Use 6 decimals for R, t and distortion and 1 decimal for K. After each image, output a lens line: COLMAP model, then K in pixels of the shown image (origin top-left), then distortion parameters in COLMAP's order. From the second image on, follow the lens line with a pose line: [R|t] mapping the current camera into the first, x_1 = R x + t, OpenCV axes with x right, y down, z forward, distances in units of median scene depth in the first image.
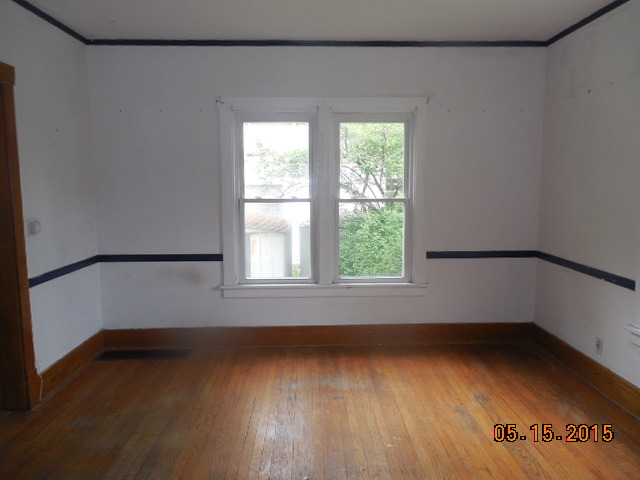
lens RADIAL K [[474.2, 0, 320.0], [0, 474.2, 240.0], [0, 0, 1]] dist [0.001647, 0.007092]
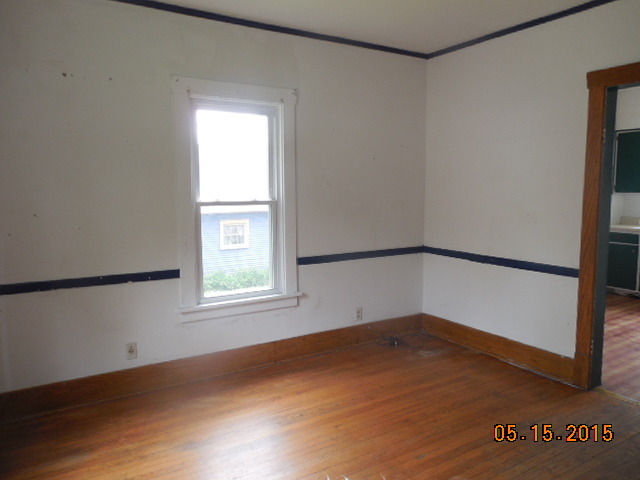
lens RADIAL K [[474.2, 0, 320.0], [0, 474.2, 240.0], [0, 0, 1]] dist [0.001647, 0.007092]
pose [[-0.487167, -0.091332, 0.868520, -0.471470], [0.121685, 0.977716, 0.171070, -0.132468], [-0.864790, 0.189025, -0.465197, 1.177965]]
